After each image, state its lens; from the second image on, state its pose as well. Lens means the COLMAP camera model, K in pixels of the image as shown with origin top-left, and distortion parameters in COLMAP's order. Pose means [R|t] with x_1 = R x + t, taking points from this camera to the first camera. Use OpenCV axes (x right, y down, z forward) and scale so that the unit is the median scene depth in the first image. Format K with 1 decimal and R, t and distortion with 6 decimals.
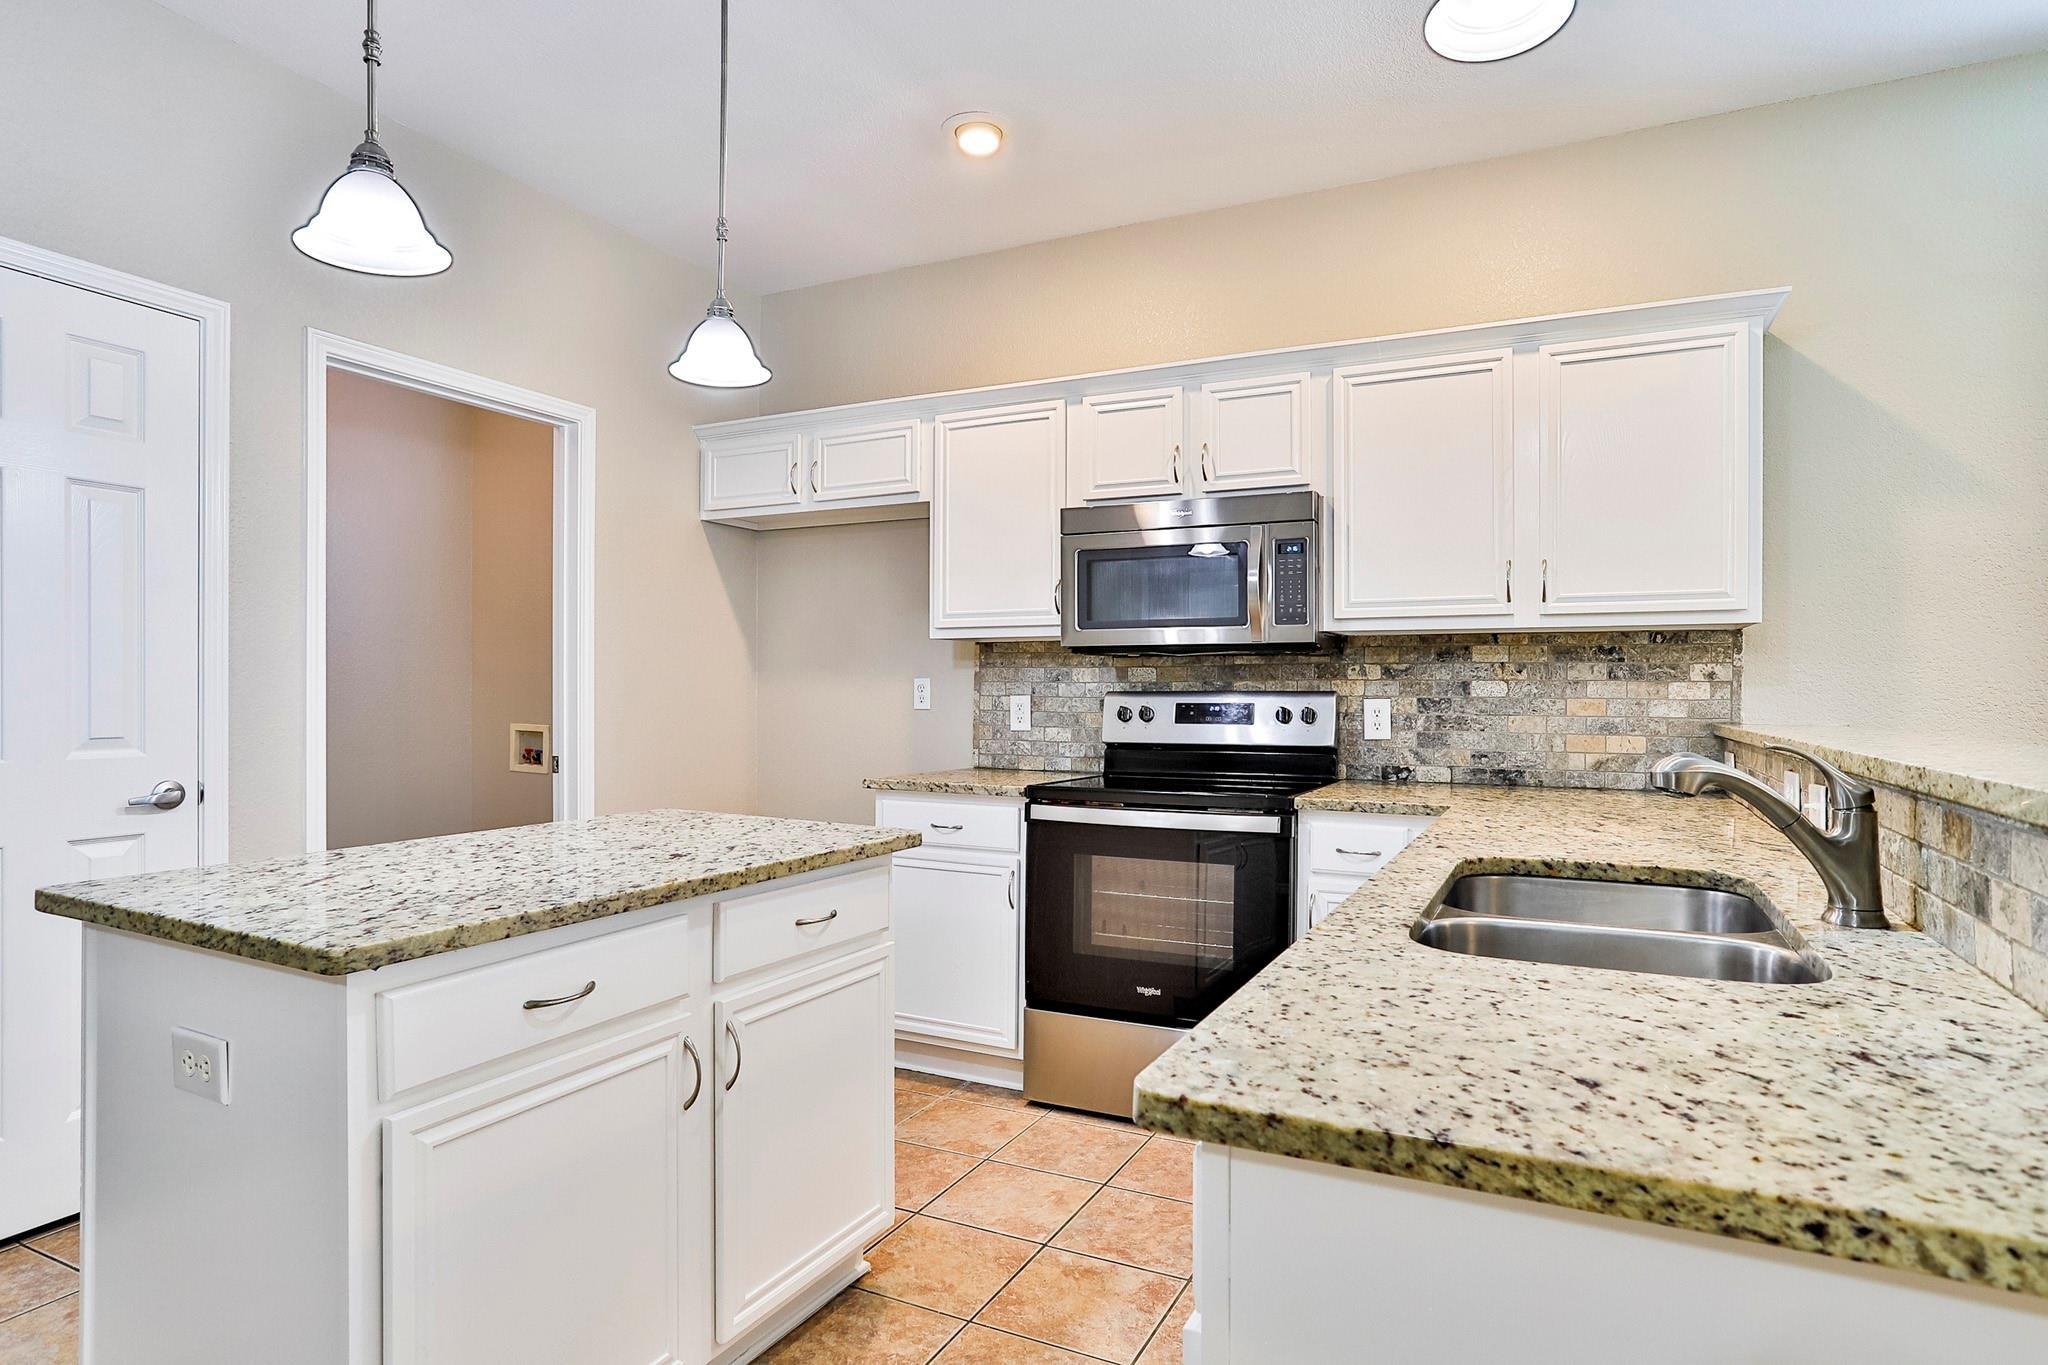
lens RADIAL K [[1109.2, 0, 1052.6], [0, 1109.2, 690.5], [0, 0, 1]] dist [-0.054506, 0.042957]
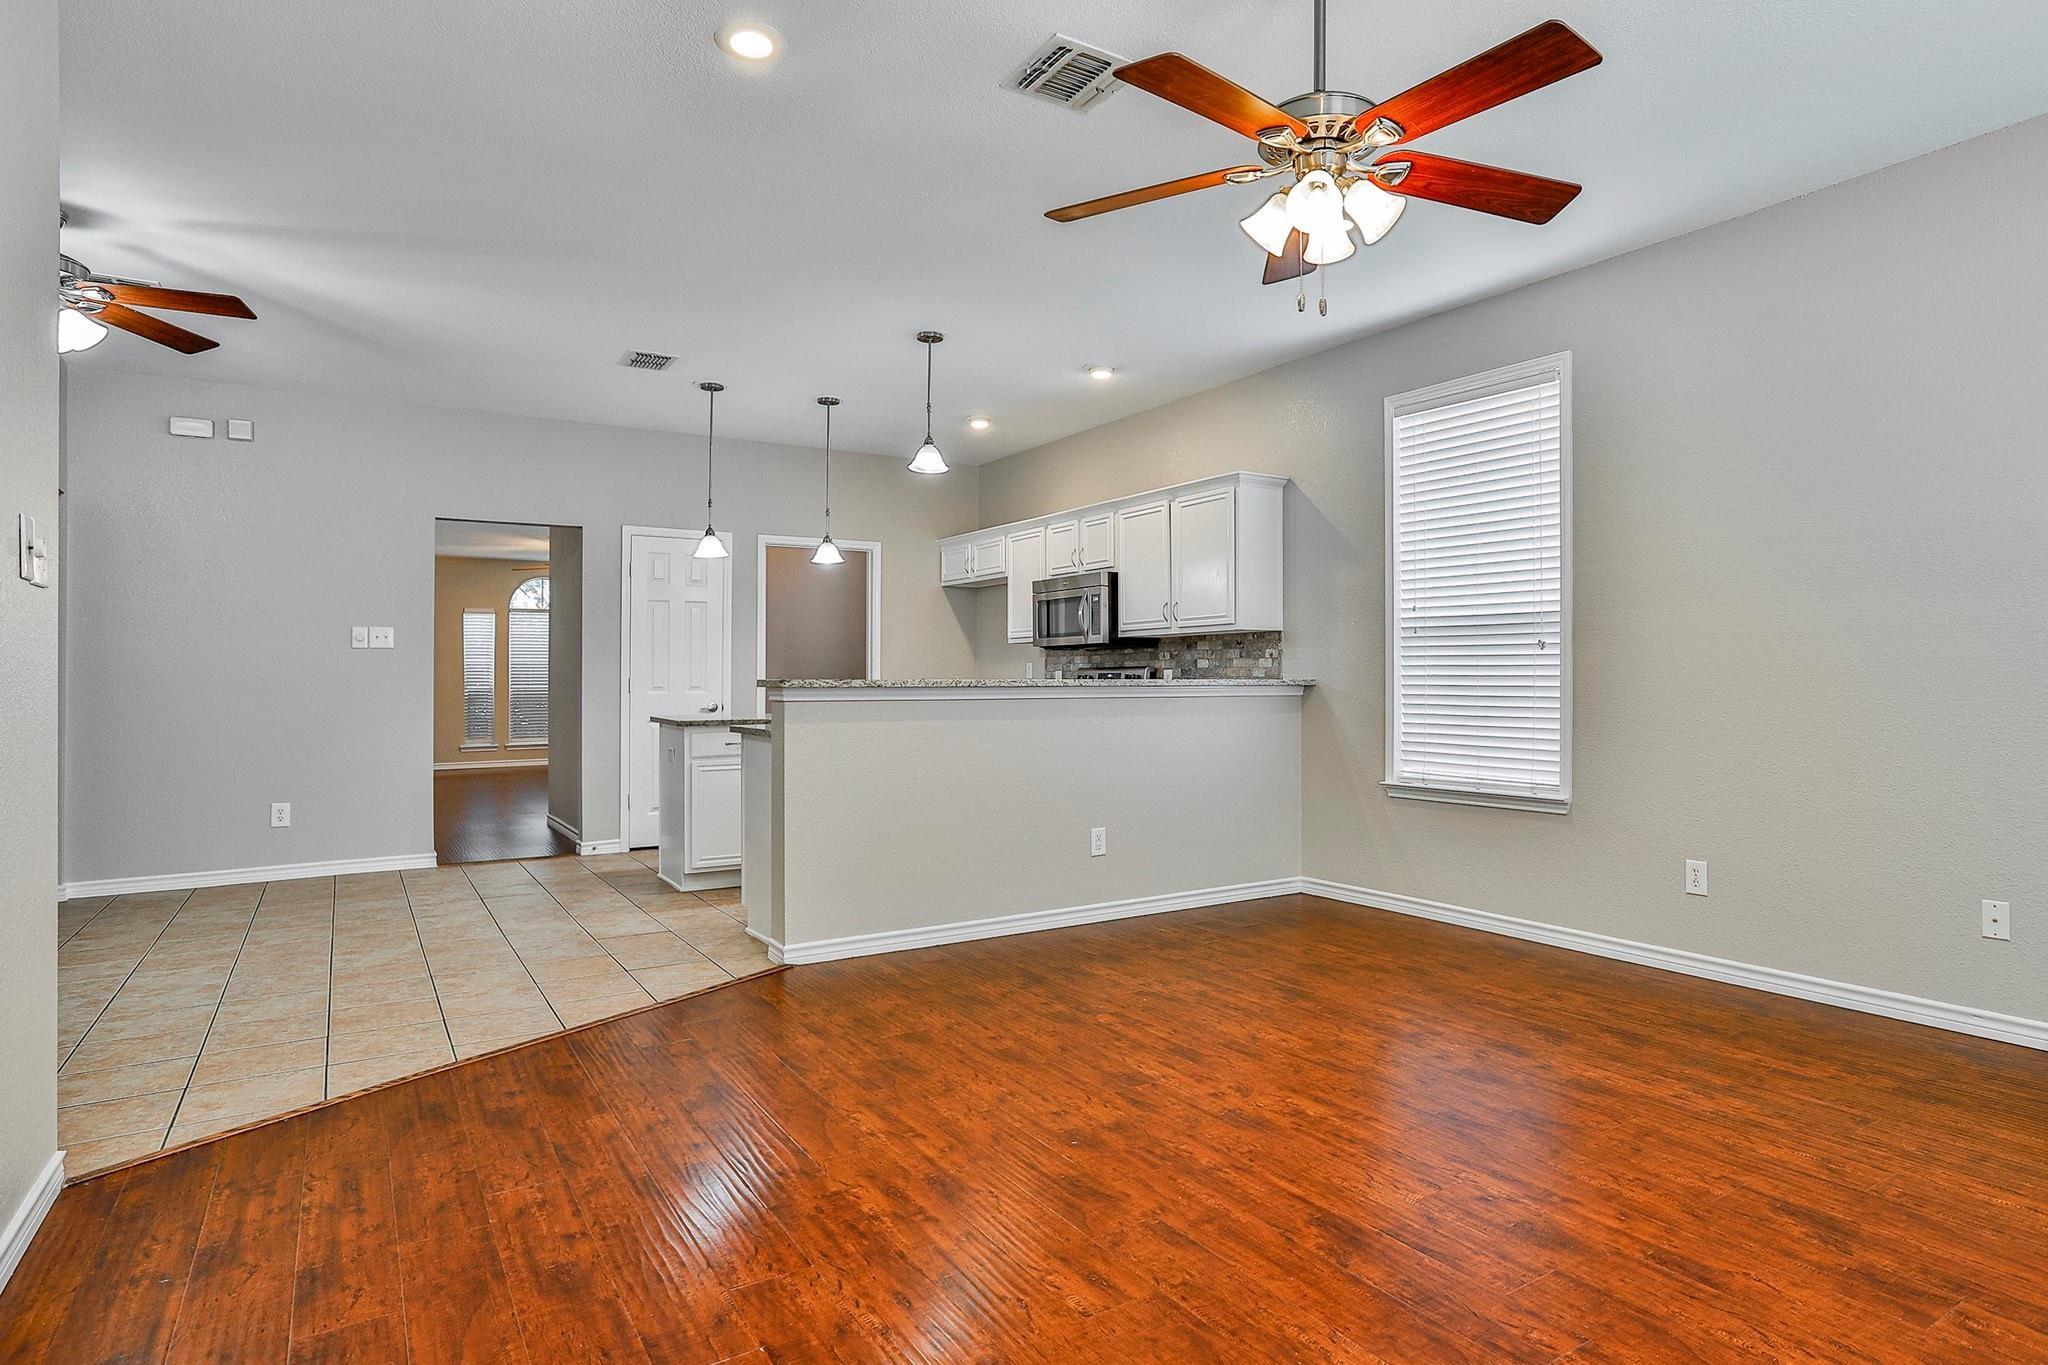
lens RADIAL K [[1155.9, 0, 1024.0], [0, 1155.9, 682.5], [0, 0, 1]] dist [-0.065291, 0.030023]
pose [[0.833441, -0.007412, -0.552559, 1.239219], [0.010182, 0.999946, 0.001944, 0.024902], [0.552515, -0.007246, 0.833471, -0.868998]]
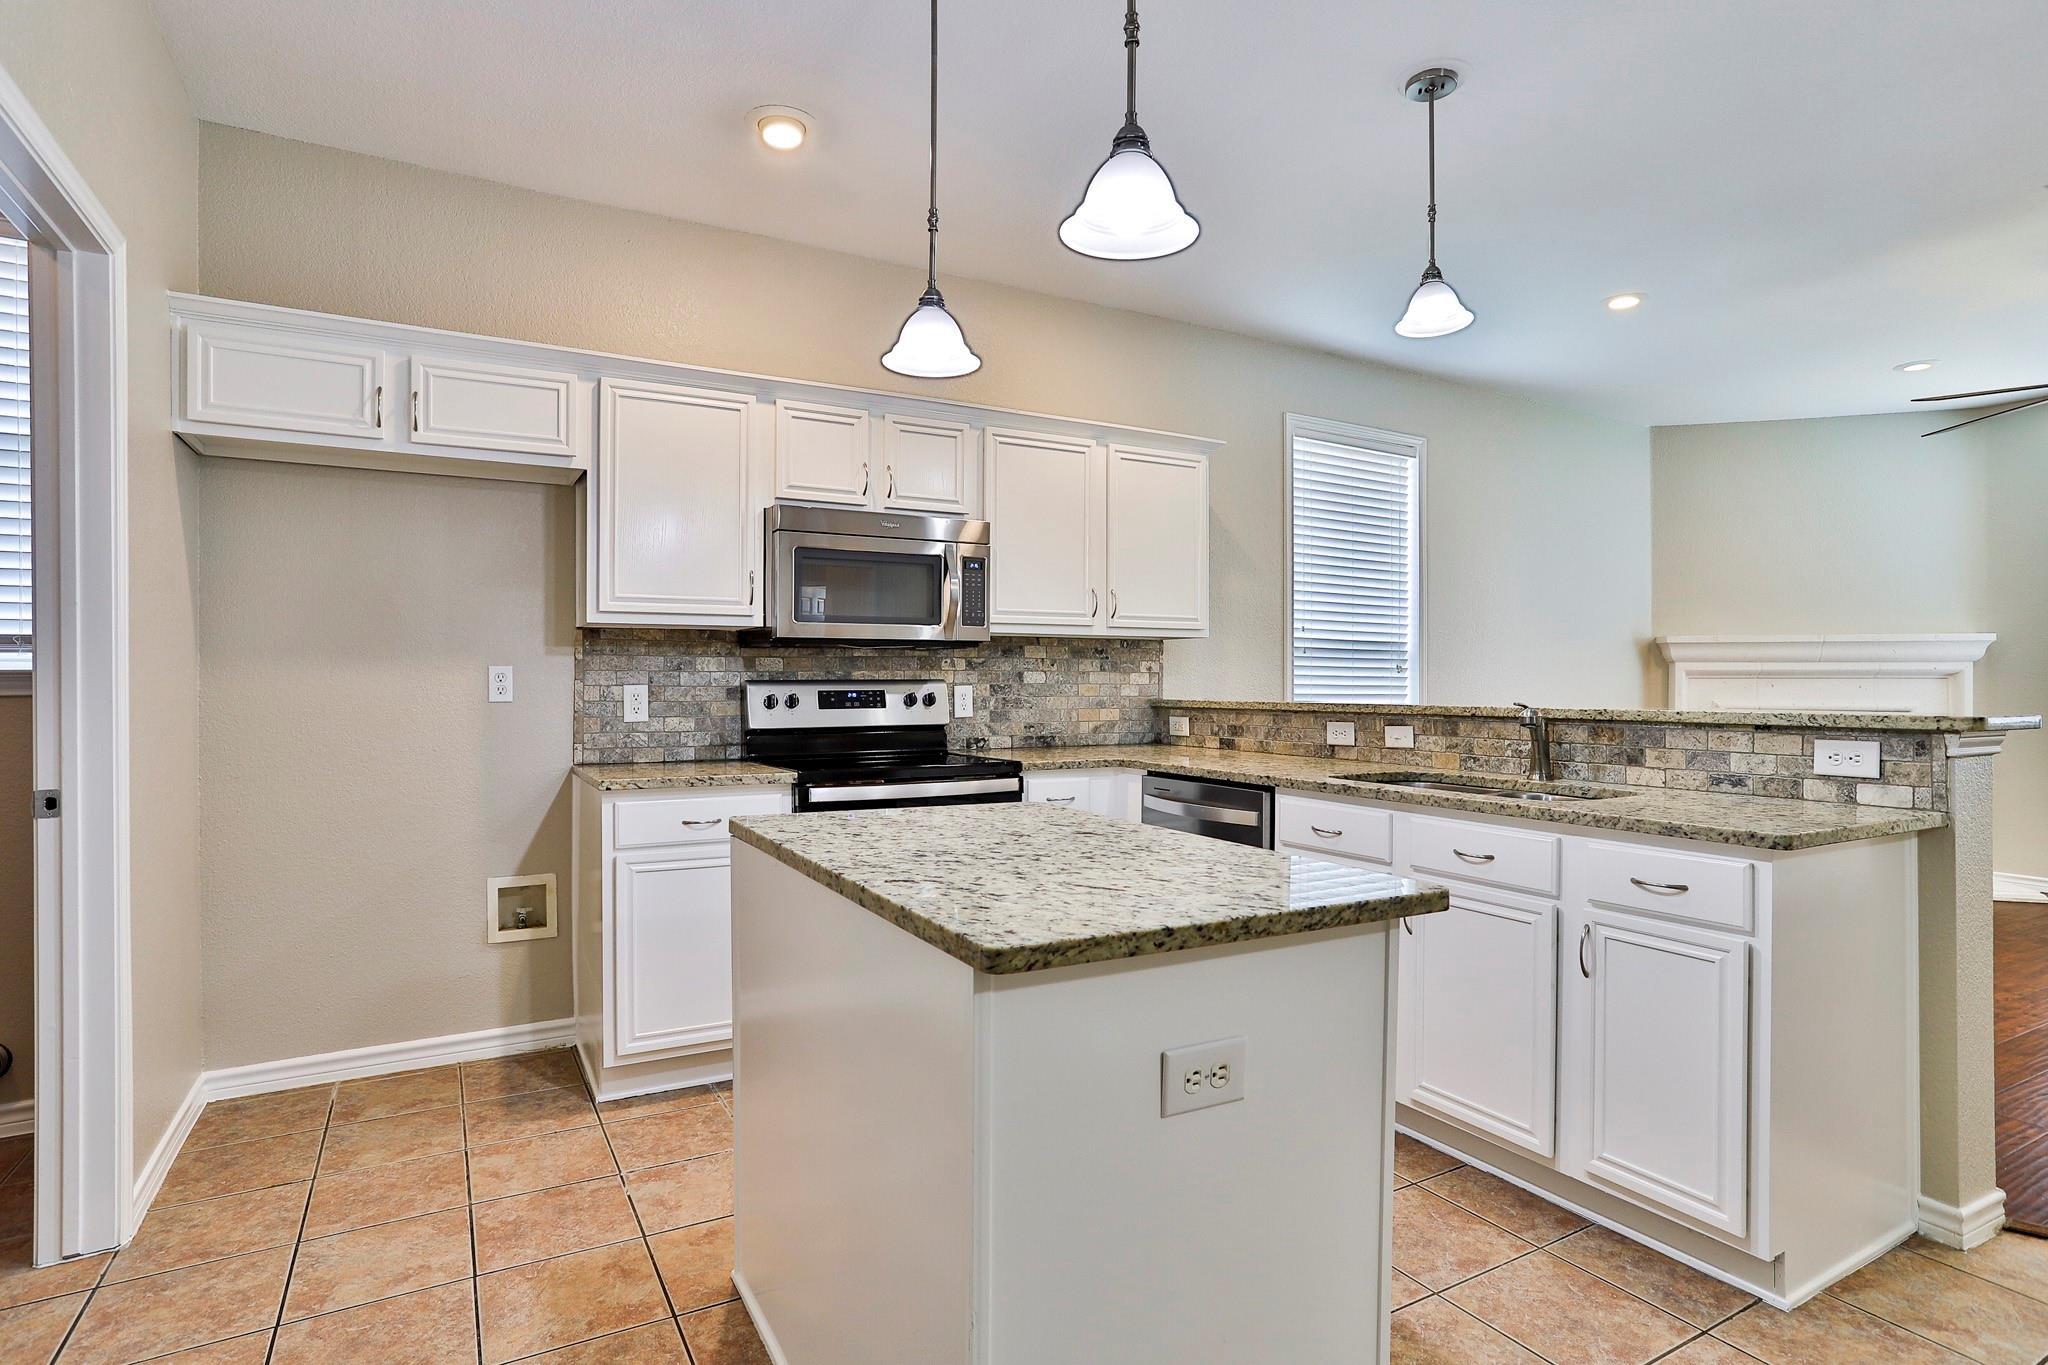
lens RADIAL K [[1062.0, 0, 1001.9], [0, 1062.0, 684.3], [0, 0, 1]] dist [-0.078463, 0.047398]
pose [[0.580191, -0.005956, 0.814458, -0.688551], [0.002087, 0.999981, 0.005826, -0.000713], [-0.814477, -0.001680, 0.580193, 0.261369]]
